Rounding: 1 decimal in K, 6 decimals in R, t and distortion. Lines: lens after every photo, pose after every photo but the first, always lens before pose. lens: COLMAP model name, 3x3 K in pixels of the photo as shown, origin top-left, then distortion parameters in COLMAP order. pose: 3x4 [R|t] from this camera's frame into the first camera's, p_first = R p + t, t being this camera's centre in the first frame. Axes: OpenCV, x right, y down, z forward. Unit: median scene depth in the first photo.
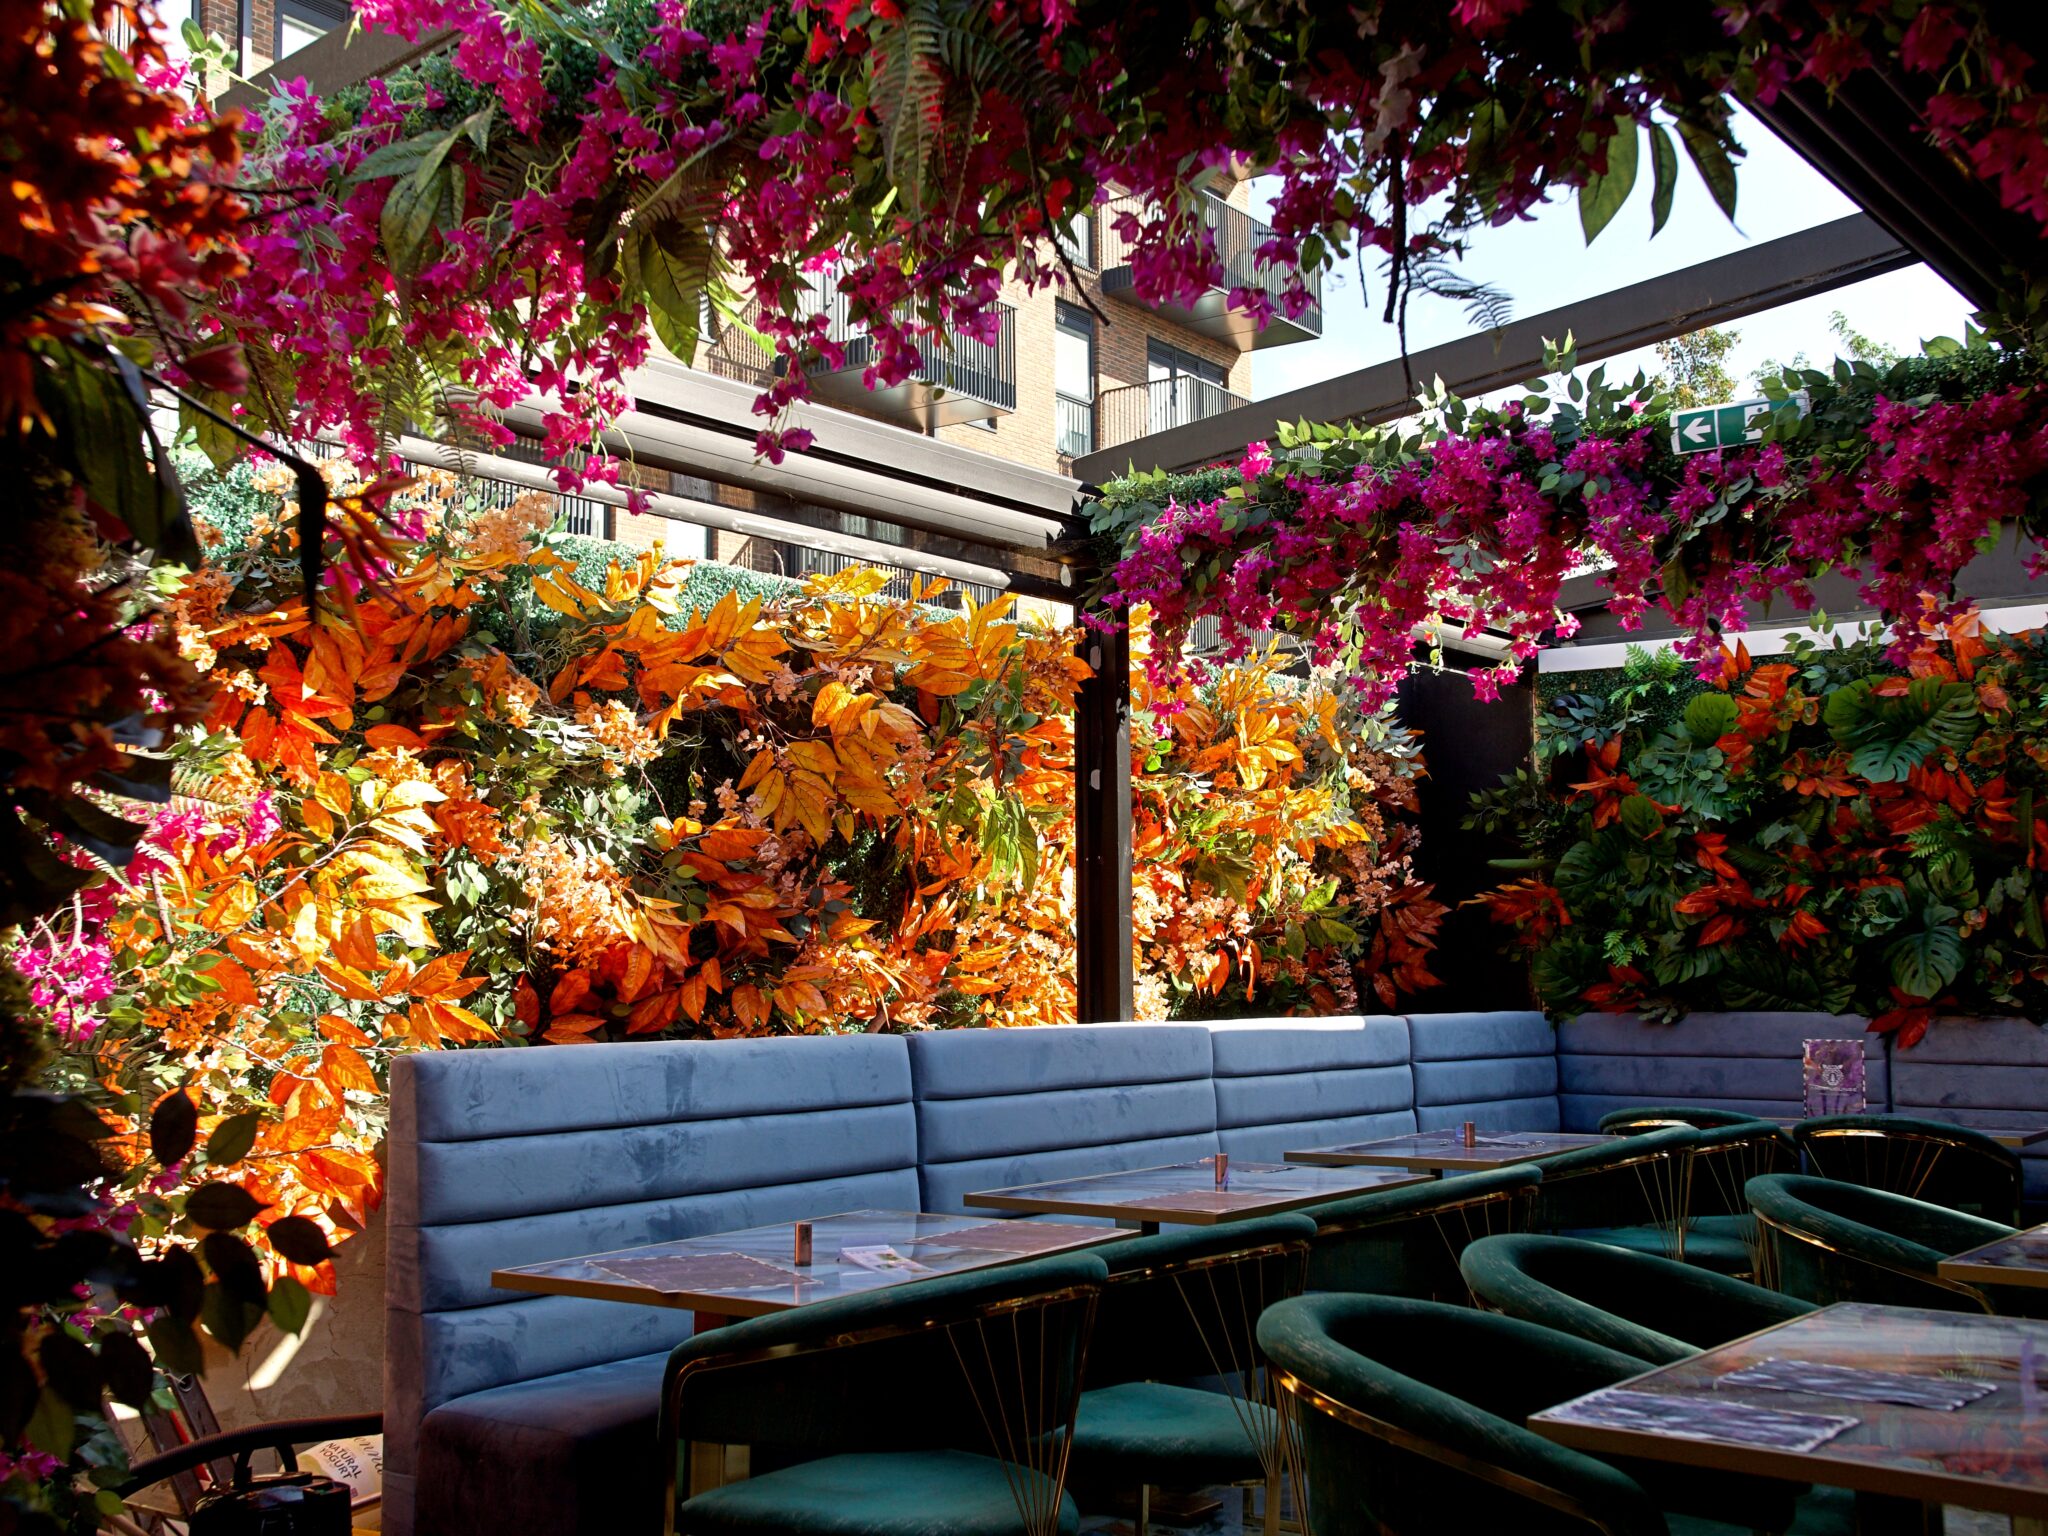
lens RADIAL K [[2222.6, 0, 1043.7], [0, 2222.6, 755.9], [0, 0, 1]] dist [-0.041333, 0.205532]
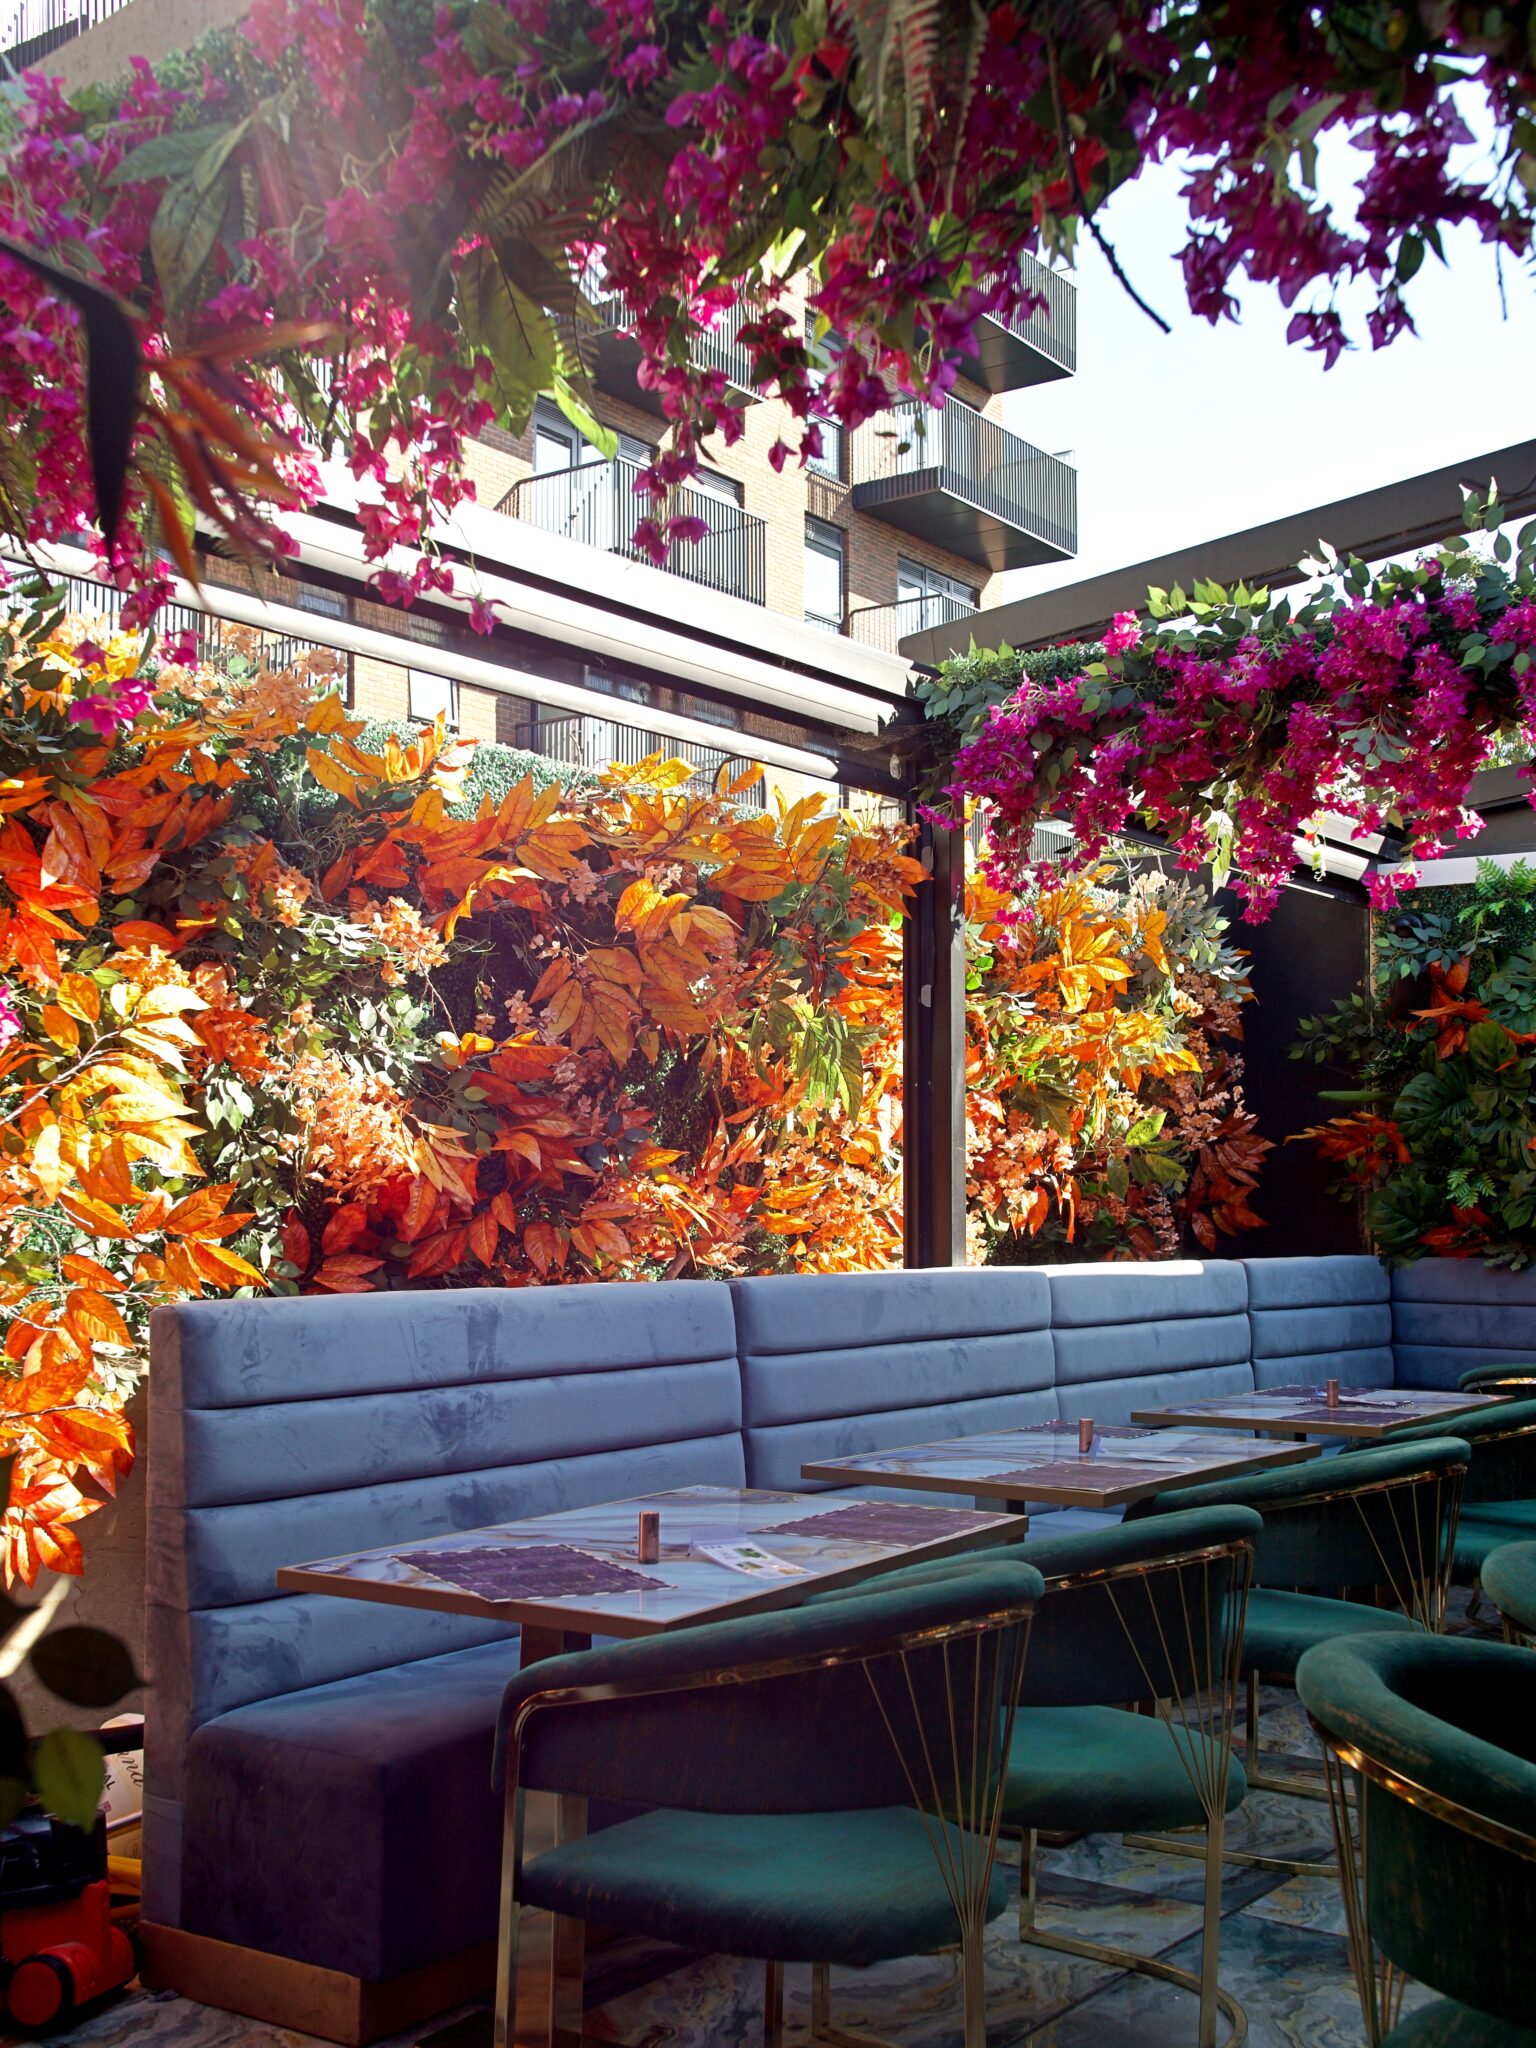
lens RADIAL K [[2222.6, 0, 770.5], [0, 2222.6, 1077.5], [0, 0, 1]] dist [-0.041333, 0.205532]
pose [[0.999963, 0.008537, 0.000862, -0.043024], [-0.008565, 0.999176, 0.039677, 0.009250], [-0.000522, -0.039683, 0.999212, 0.114921]]
